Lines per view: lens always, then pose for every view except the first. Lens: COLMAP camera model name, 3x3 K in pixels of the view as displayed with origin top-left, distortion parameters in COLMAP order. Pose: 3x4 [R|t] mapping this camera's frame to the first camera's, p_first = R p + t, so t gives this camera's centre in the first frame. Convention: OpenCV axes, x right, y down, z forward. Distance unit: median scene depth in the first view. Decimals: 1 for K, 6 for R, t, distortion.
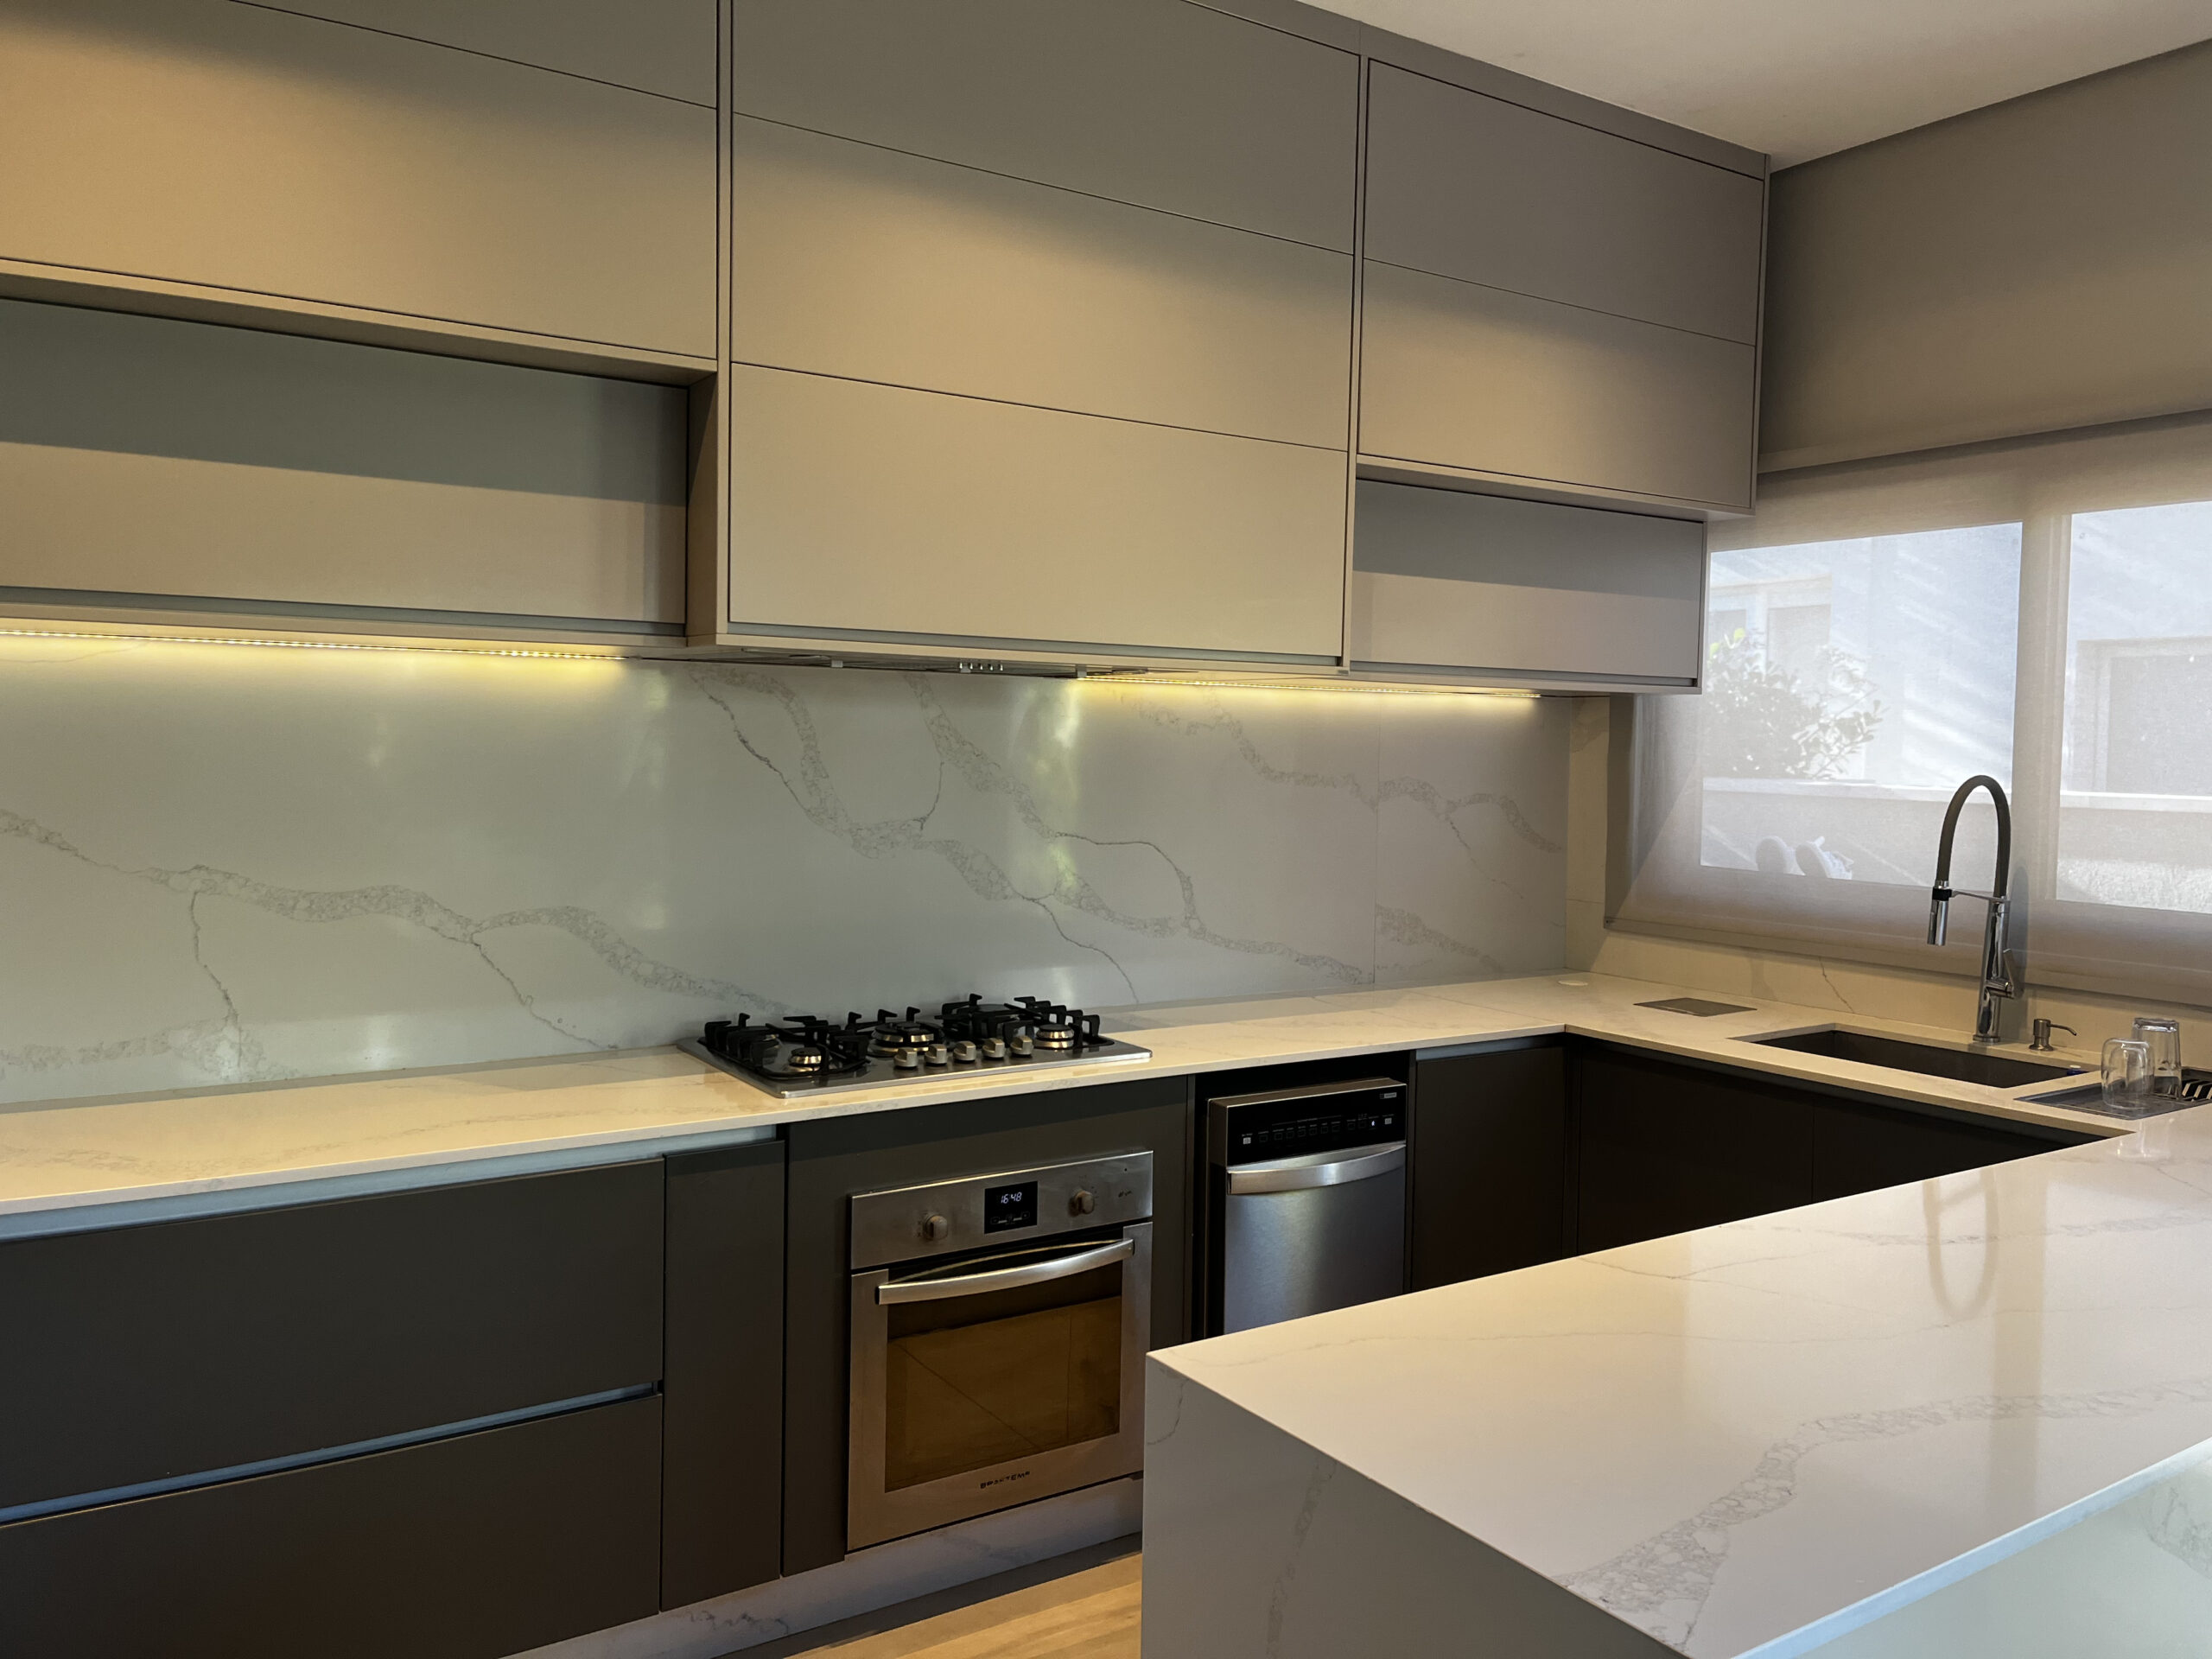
lens RADIAL K [[1686.2, 0, 1106.0], [0, 1686.2, 829.5], [0, 0, 1]] dist [0.085178, -0.132206]
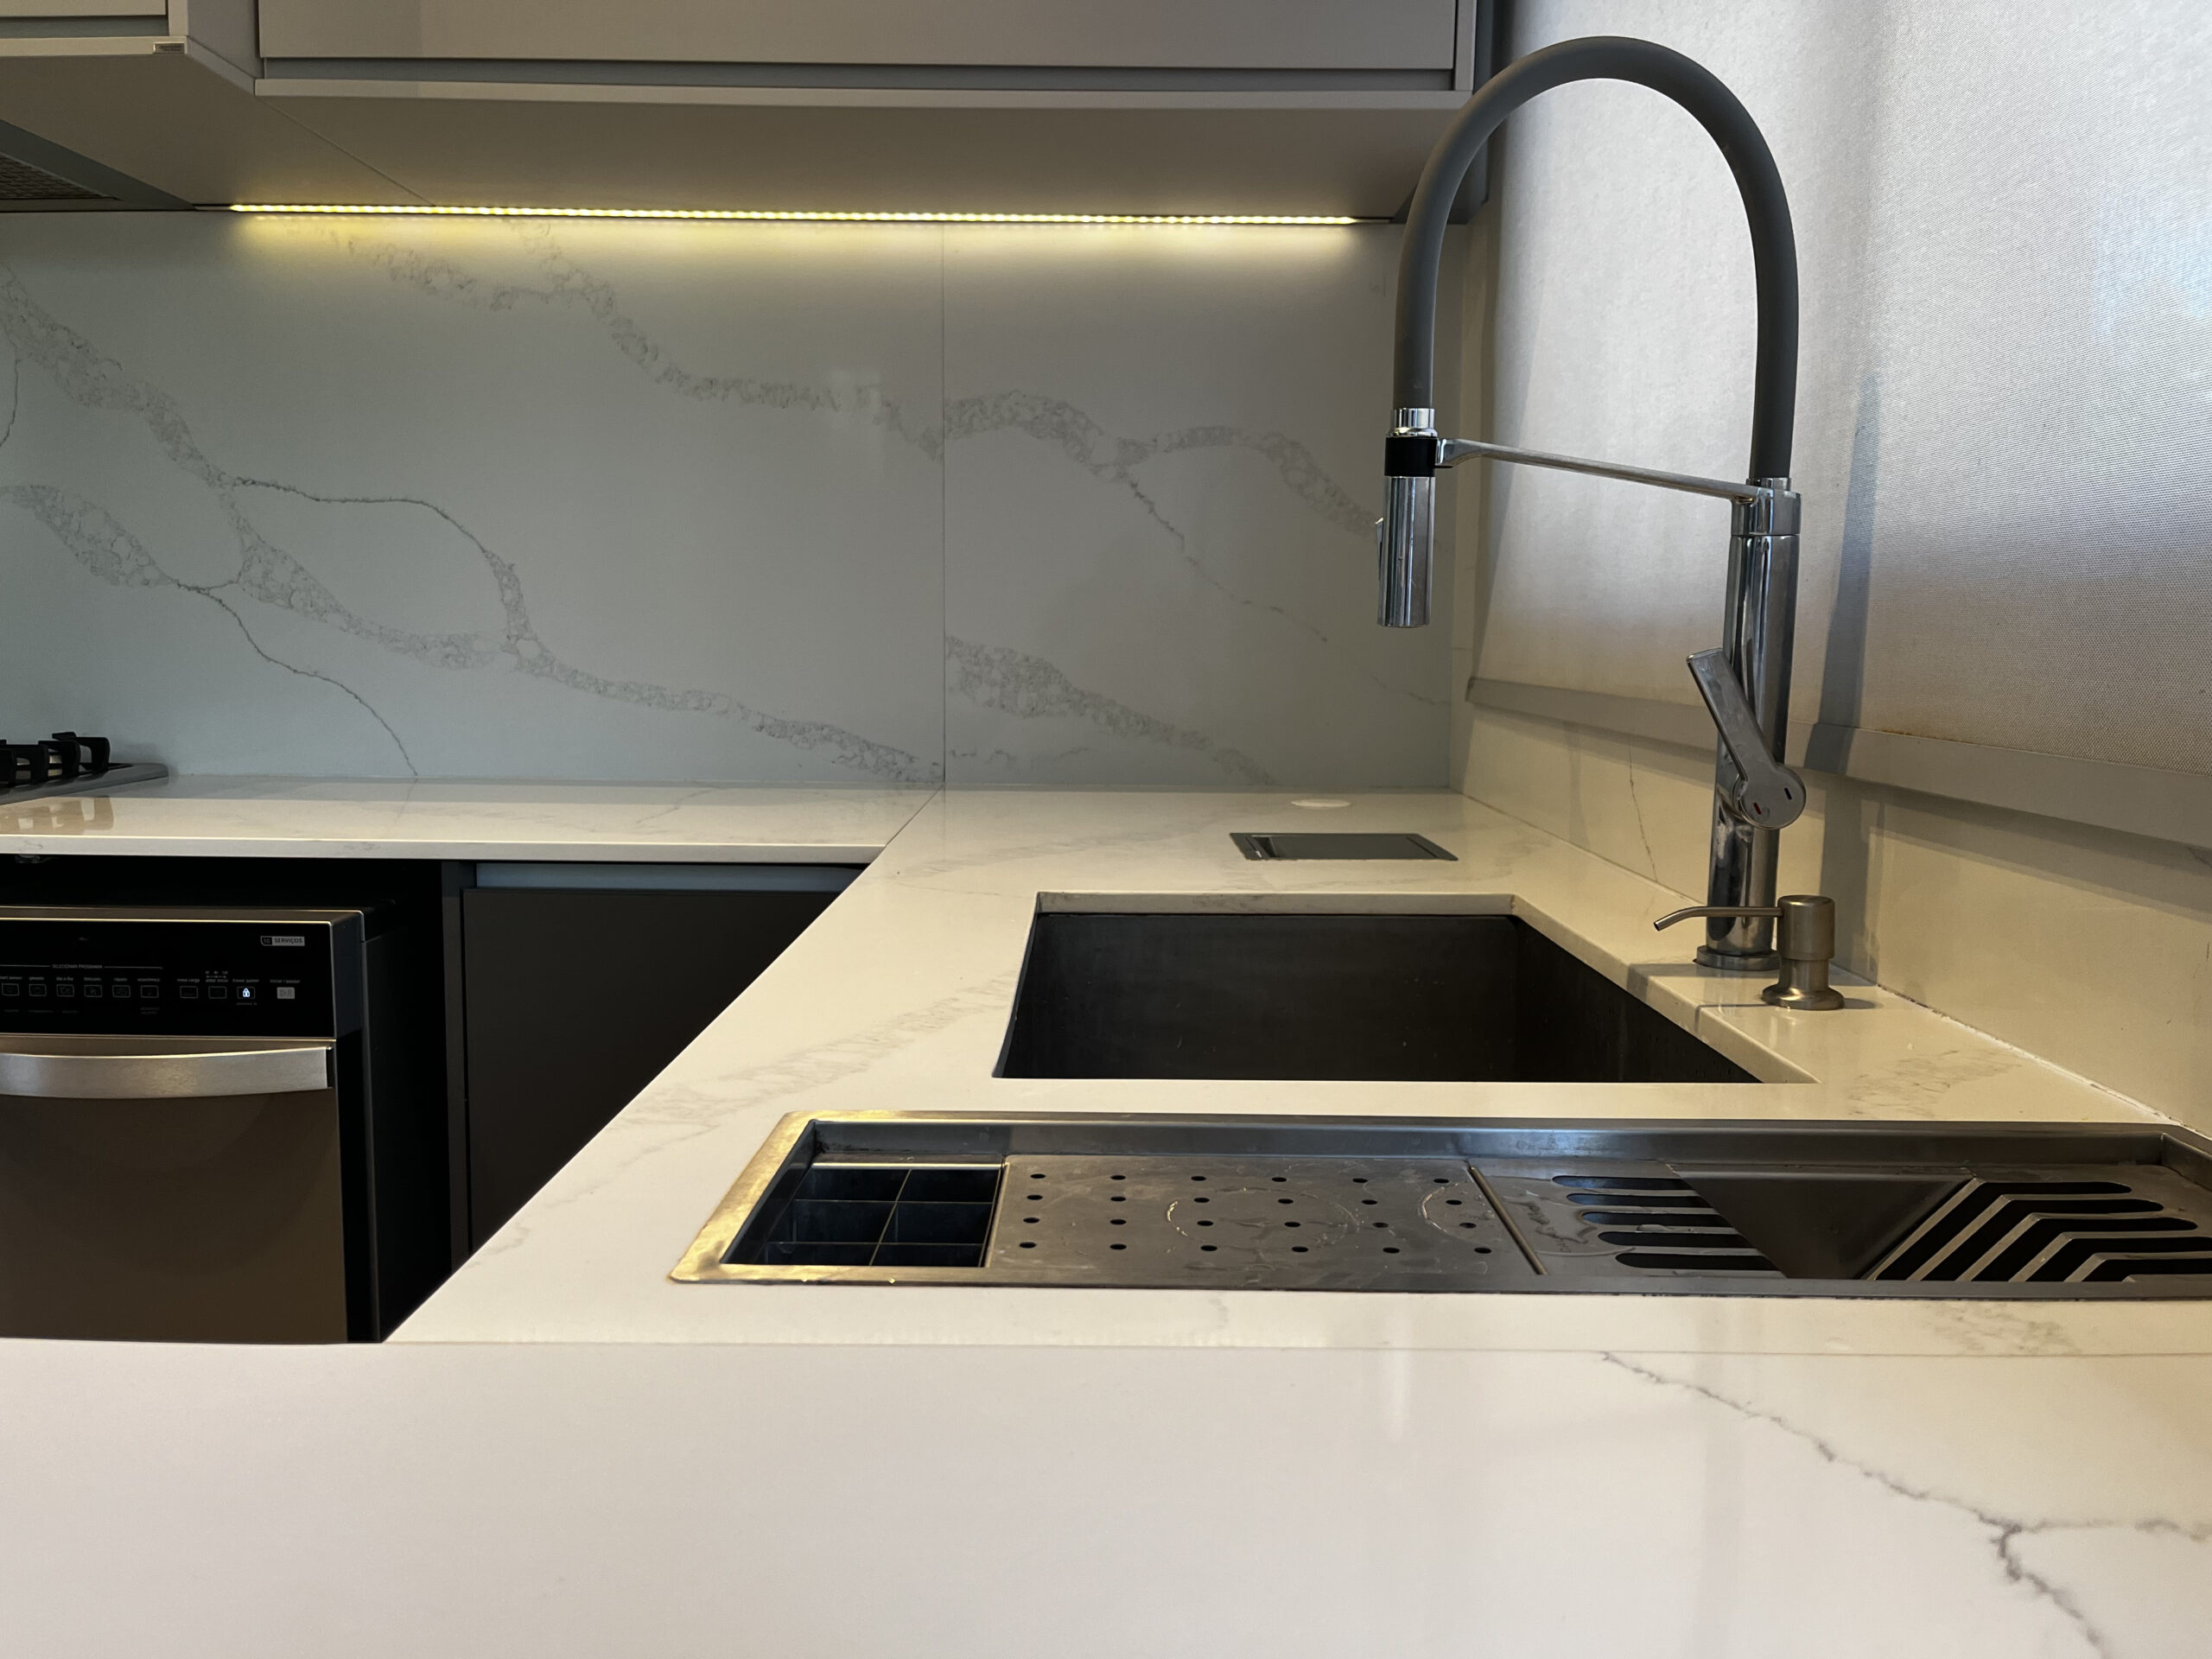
lens RADIAL K [[1650.2, 0, 1103.0], [0, 1650.2, 872.7], [0, 0, 1]] dist [0.001837, -0.008849]
pose [[0.836972, 0.072209, -0.542460, 0.550472], [-0.026587, 0.995451, 0.091487, 0.078462], [0.546599, -0.062150, 0.835085, 0.654095]]
